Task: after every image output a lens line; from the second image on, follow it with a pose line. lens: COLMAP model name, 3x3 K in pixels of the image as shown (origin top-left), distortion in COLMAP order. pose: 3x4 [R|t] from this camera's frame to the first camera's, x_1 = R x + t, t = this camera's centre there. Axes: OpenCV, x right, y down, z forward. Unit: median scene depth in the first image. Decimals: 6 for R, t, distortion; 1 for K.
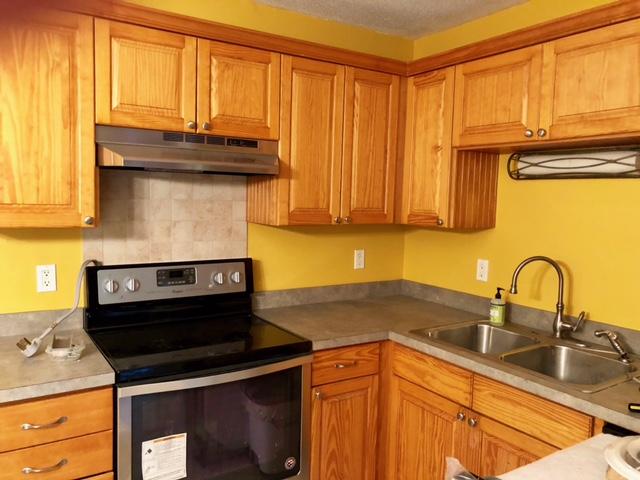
lens RADIAL K [[520.3, 0, 322.1], [0, 520.3, 238.3], [0, 0, 1]] dist [0.009639, -0.001976]
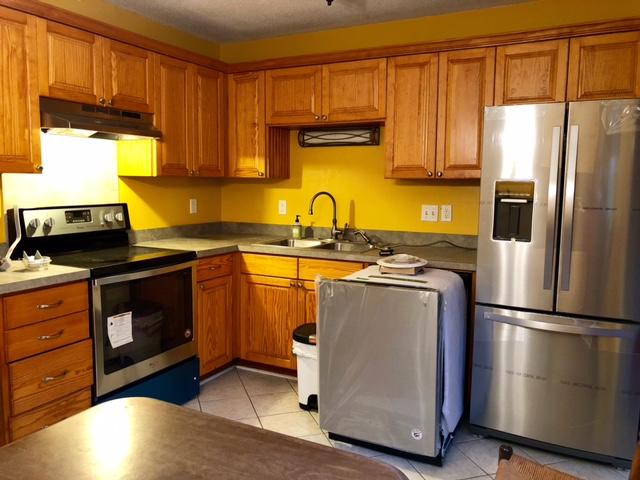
lens RADIAL K [[520.3, 0, 322.1], [0, 520.3, 238.3], [0, 0, 1]] dist [0.009639, -0.001976]
pose [[0.869115, -0.069250, 0.489738, -0.410372], [0.051000, 0.997420, 0.050529, 0.097490], [-0.491973, -0.018939, 0.870404, -0.452780]]
